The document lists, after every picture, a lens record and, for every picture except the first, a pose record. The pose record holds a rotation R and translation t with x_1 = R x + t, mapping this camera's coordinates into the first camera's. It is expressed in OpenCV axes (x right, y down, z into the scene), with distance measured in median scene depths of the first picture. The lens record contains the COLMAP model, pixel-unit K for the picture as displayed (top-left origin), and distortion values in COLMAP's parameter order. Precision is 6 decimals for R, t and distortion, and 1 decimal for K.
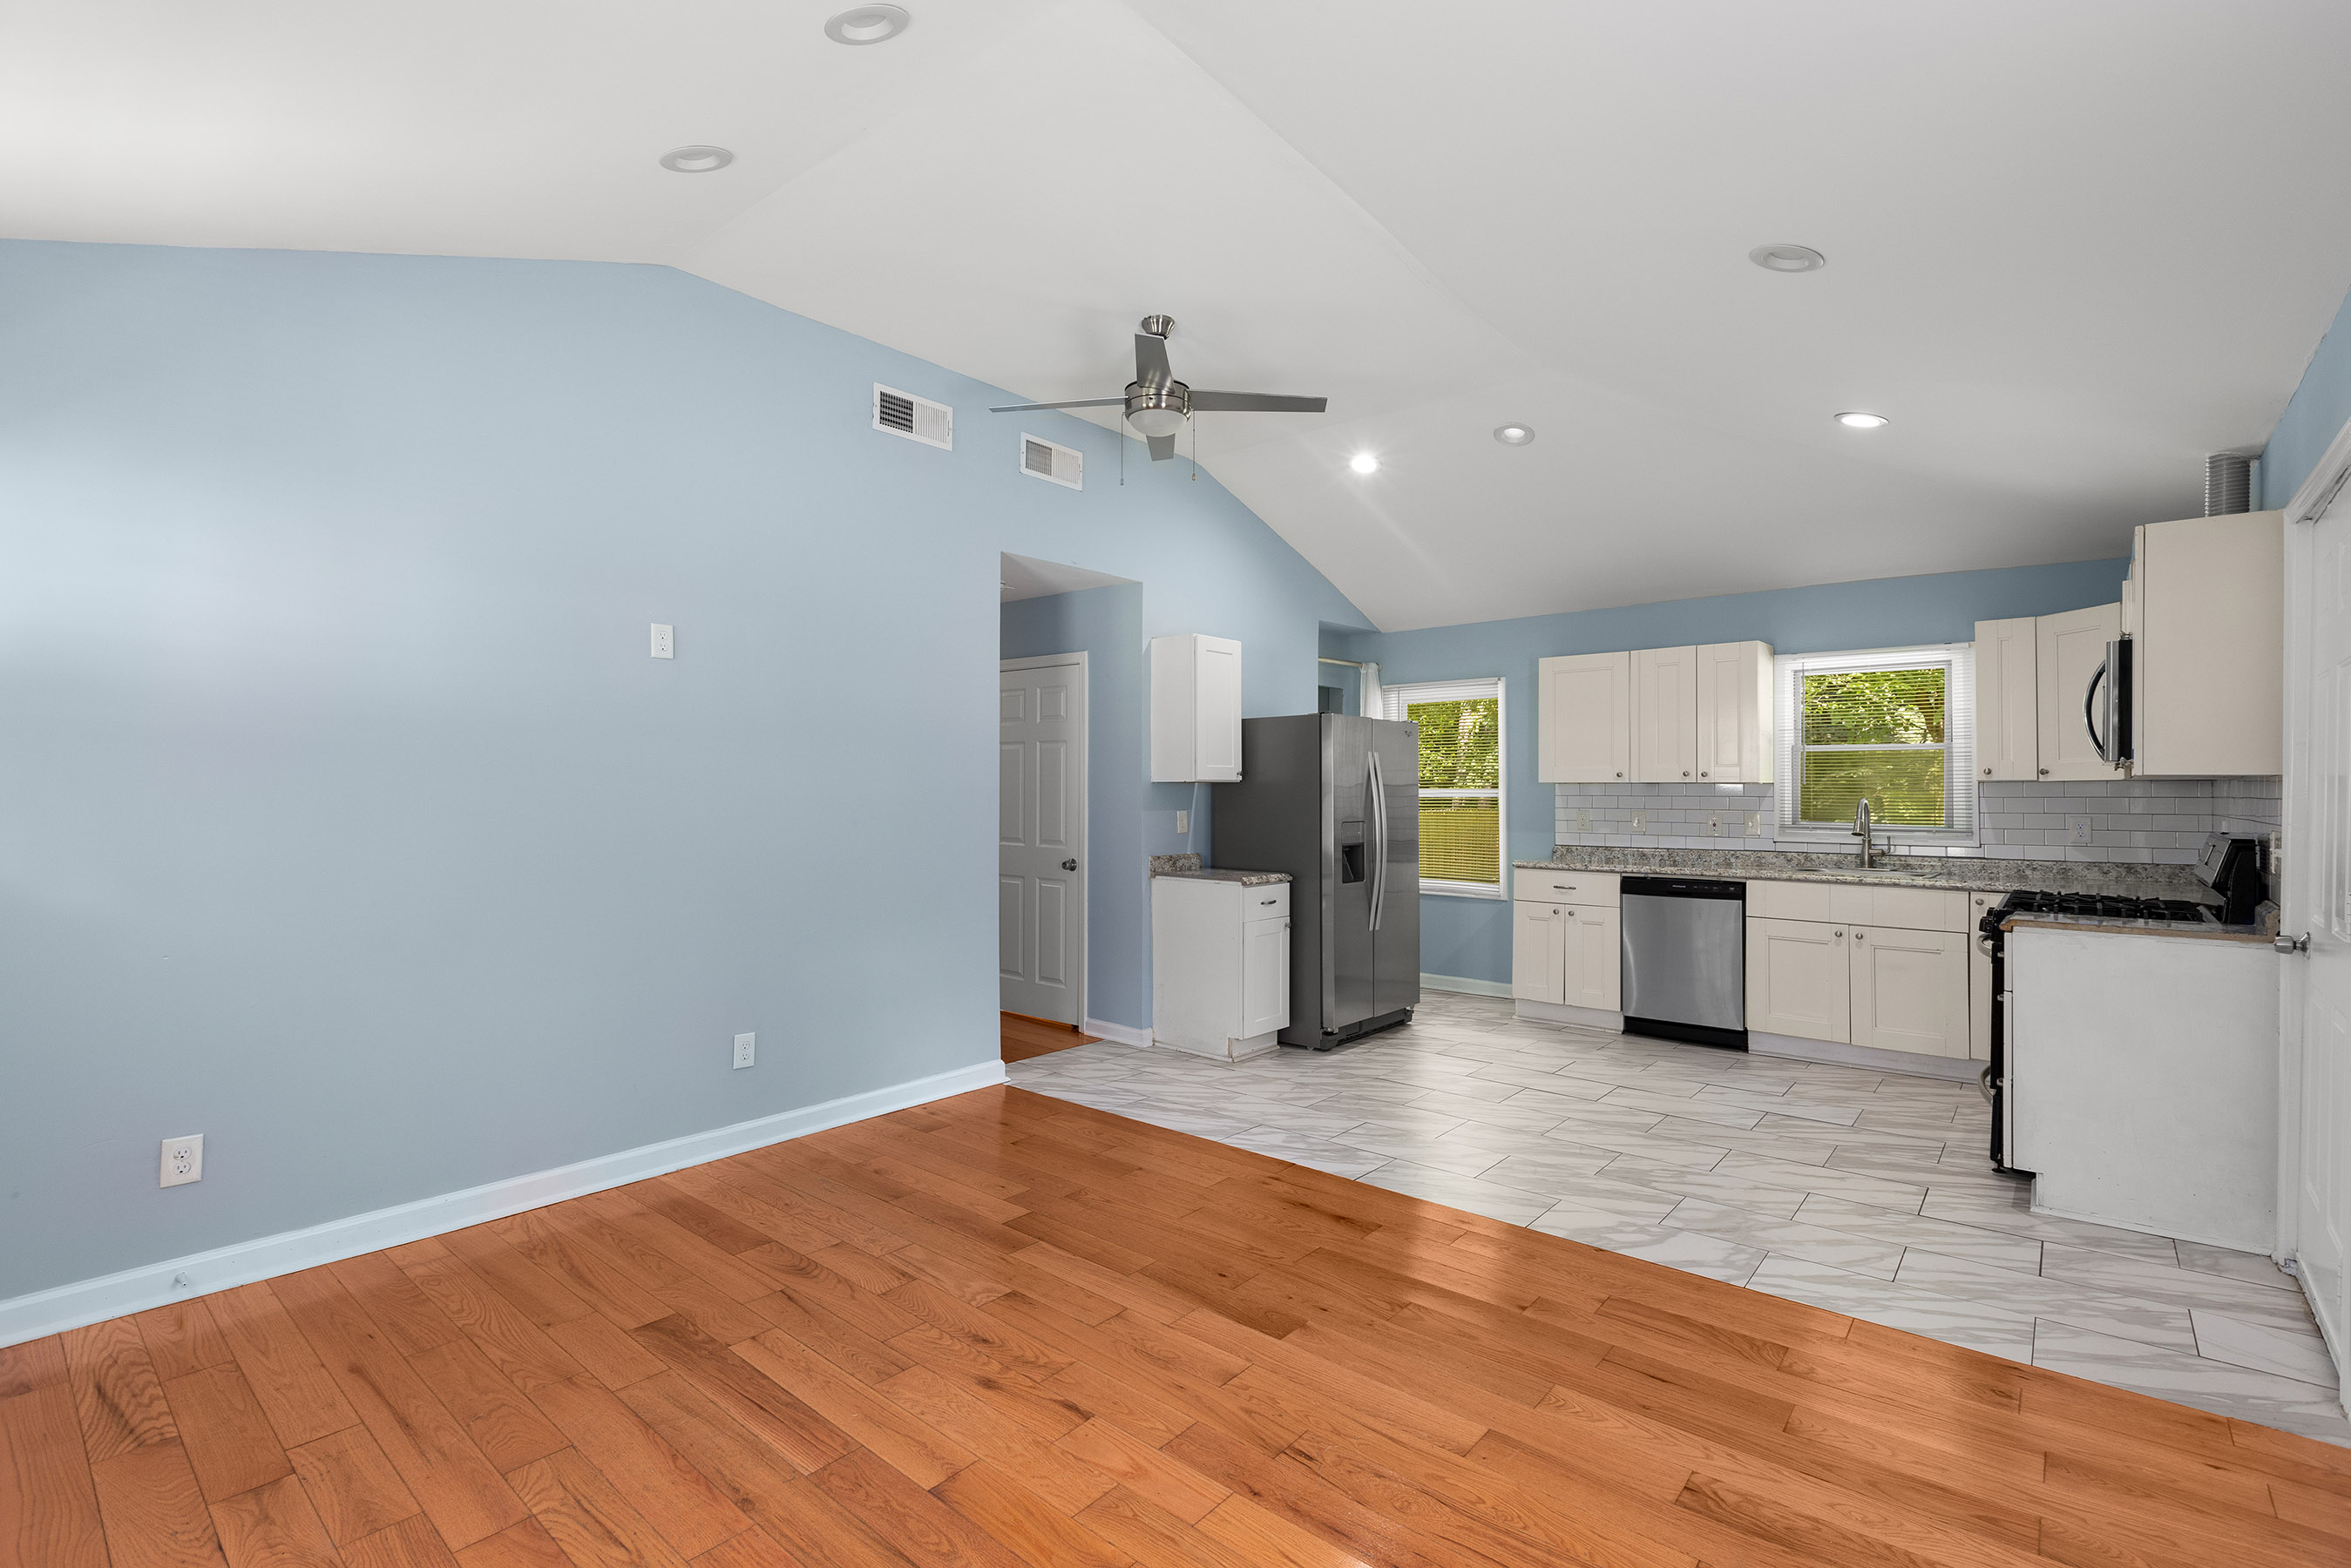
lens RADIAL K [[1055.0, 0, 1175.5], [0, 1055.0, 784.0], [0, 0, 1]] dist [0.000069, 0.000051]
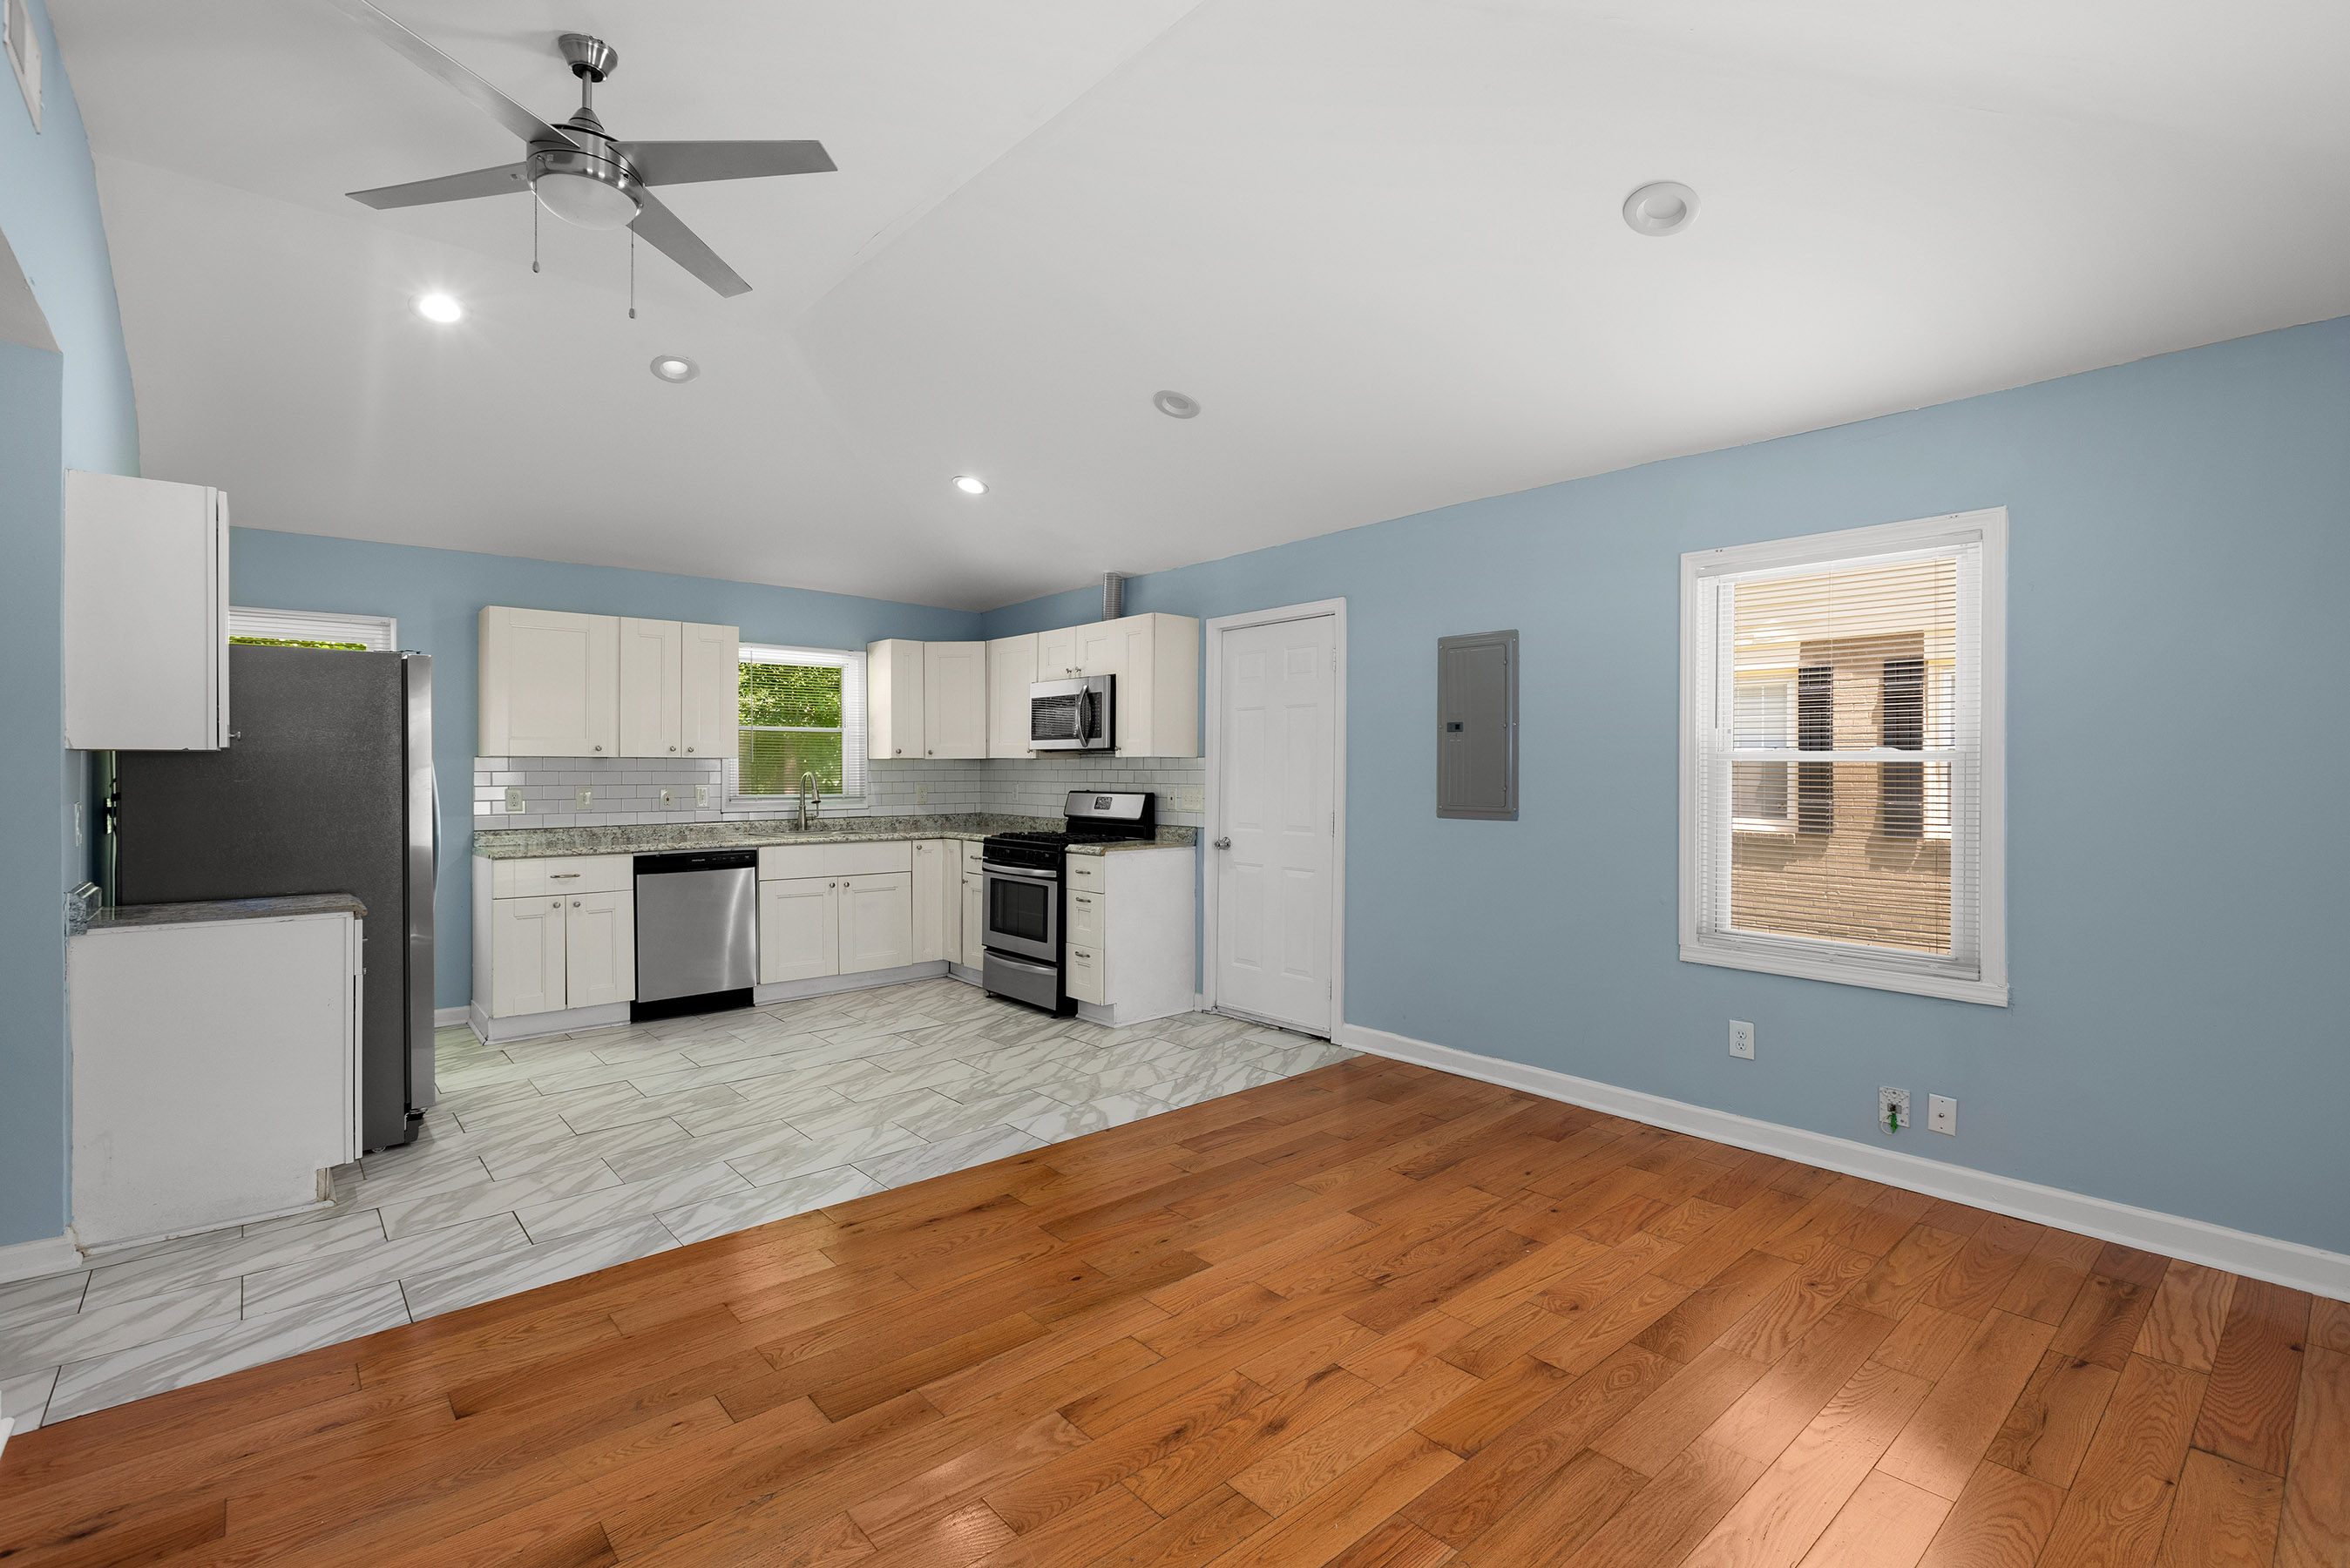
lens RADIAL K [[1041.5, 0, 1181.6], [0, 1041.5, 770.0], [0, 0, 1]] dist [-0.001443, -0.000146]
pose [[0.158108, -0.004280, 0.987413, -0.453006], [-0.006277, 0.999966, 0.005339, 0.002408], [-0.987402, -0.007042, 0.158075, 0.402152]]
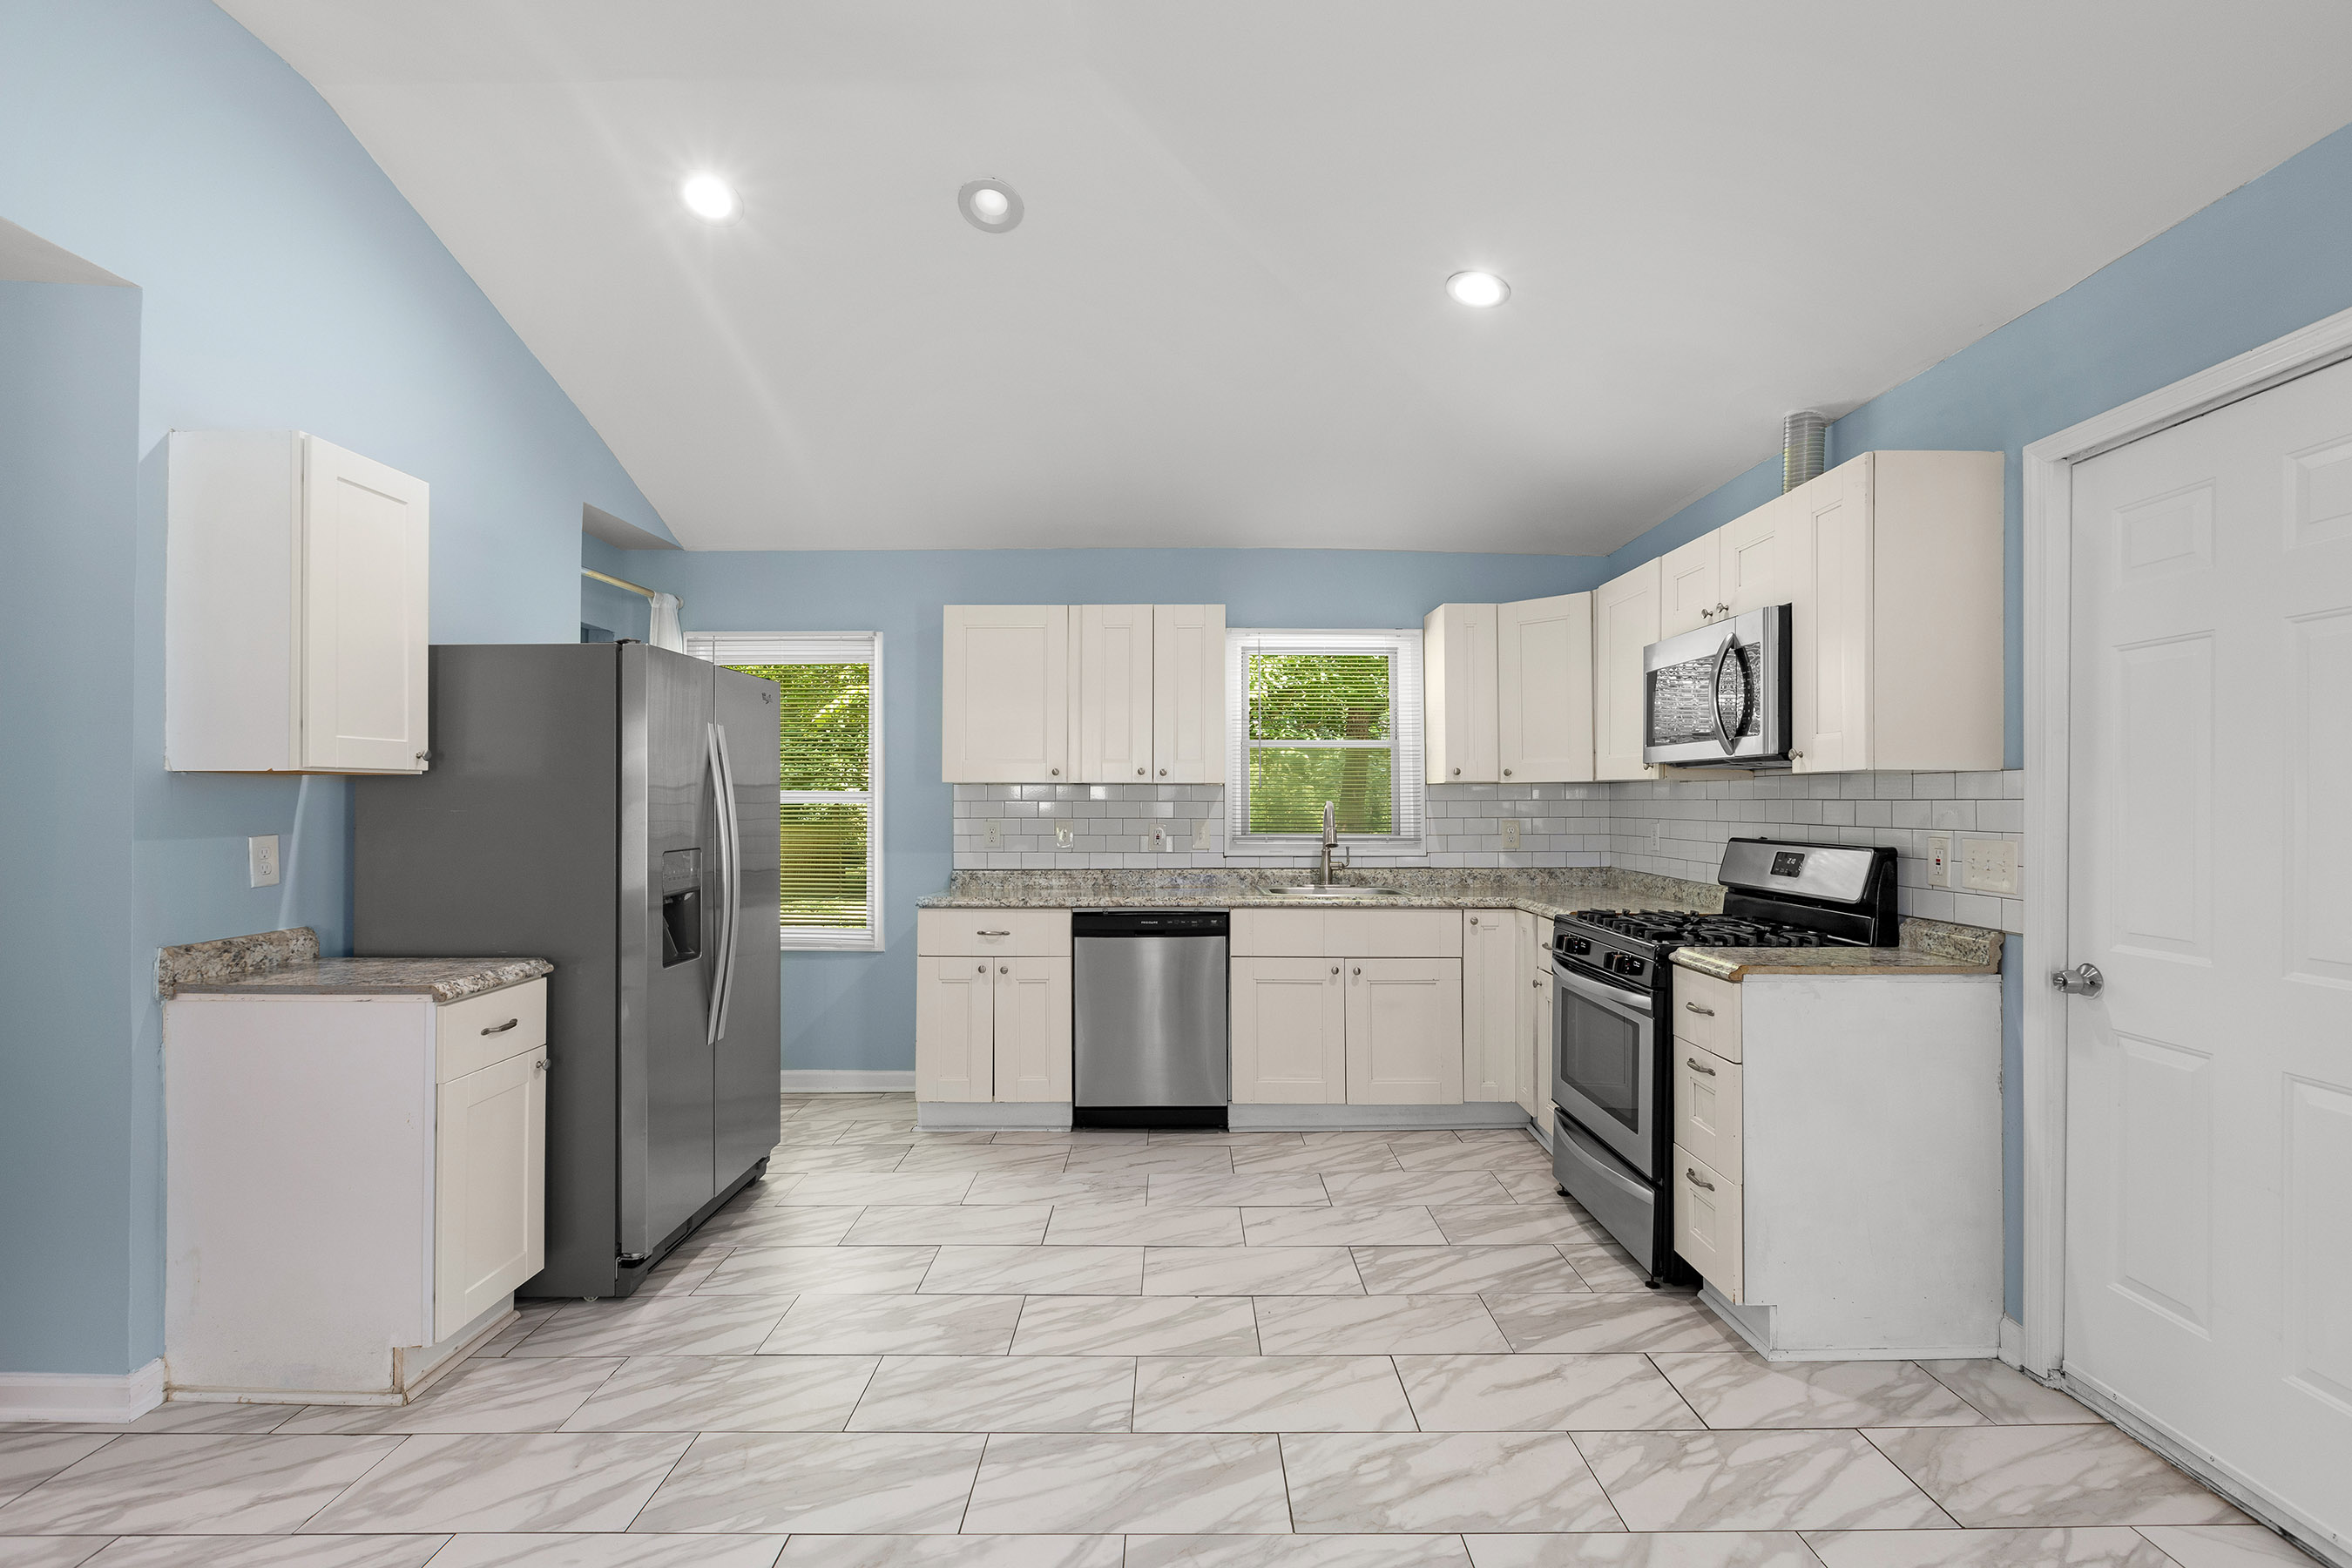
lens RADIAL K [[1064.0, 0, 1190.1], [0, 1064.0, 782.7], [0, 0, 1]] dist [-0.002185, -0.000004]
pose [[0.758961, 0.008306, 0.651083, 0.011791], [-0.002879, 0.999952, -0.009400, 0.006075], [-0.651129, 0.005260, 0.758949, 0.431090]]
